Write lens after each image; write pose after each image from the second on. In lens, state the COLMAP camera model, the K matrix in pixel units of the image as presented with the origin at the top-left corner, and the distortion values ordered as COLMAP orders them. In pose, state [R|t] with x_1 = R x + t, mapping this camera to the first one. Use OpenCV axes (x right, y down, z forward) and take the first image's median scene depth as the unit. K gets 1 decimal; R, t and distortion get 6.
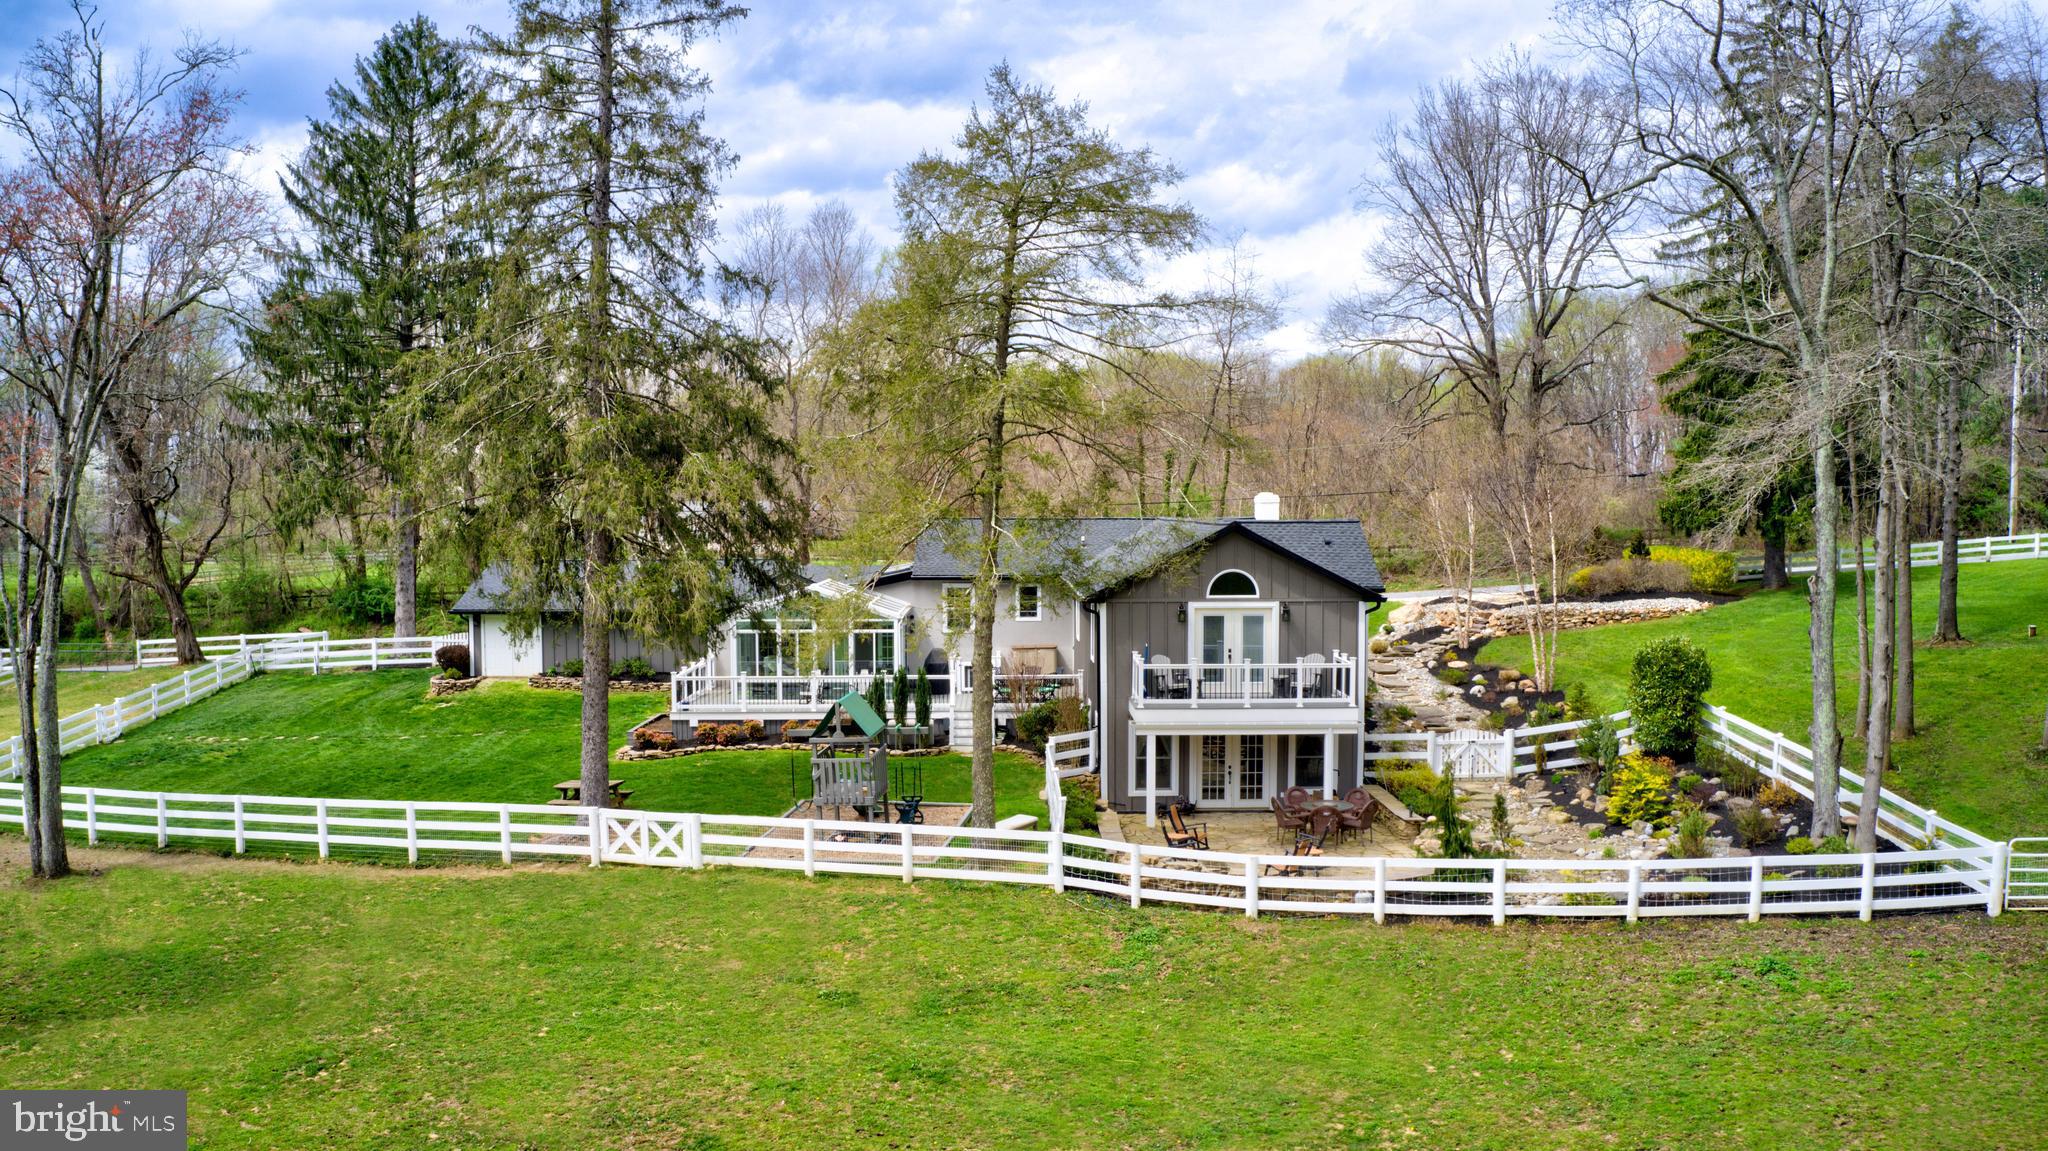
lens RADIAL K [[1636.7, 0, 1024.0], [0, 1636.7, 575.5], [0, 0, 1]] dist [-0.187645, 0.000320]
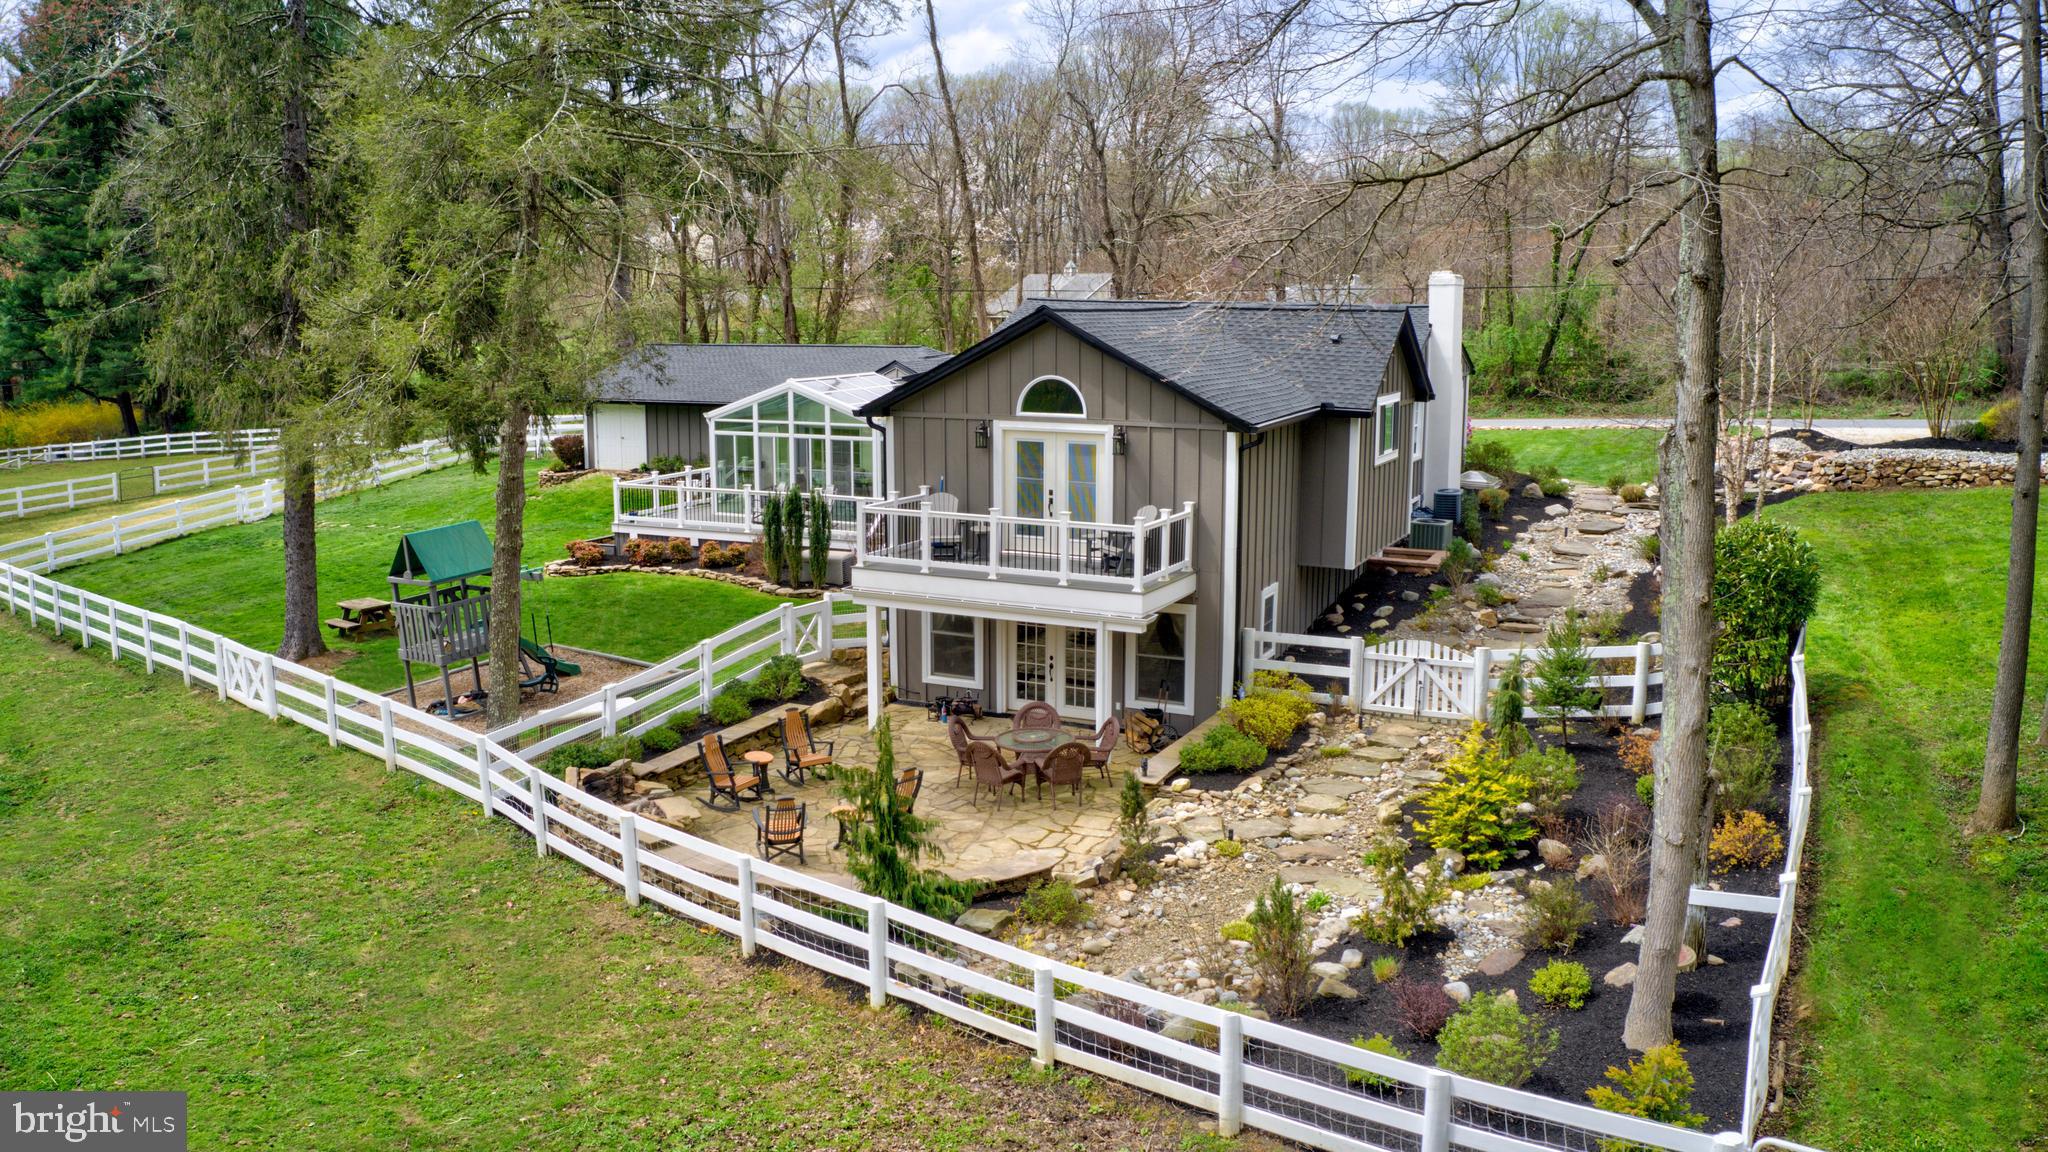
lens RADIAL K [[1639.2, 0, 1024.0], [0, 1639.2, 576.0], [0, 0, 1]] dist [-0.251045, 0.000473]
pose [[0.884829, 0.082196, -0.458608, 0.439217], [-0.020001, 0.990109, 0.138867, -0.015402], [0.465486, -0.113701, 0.877722, 0.381025]]
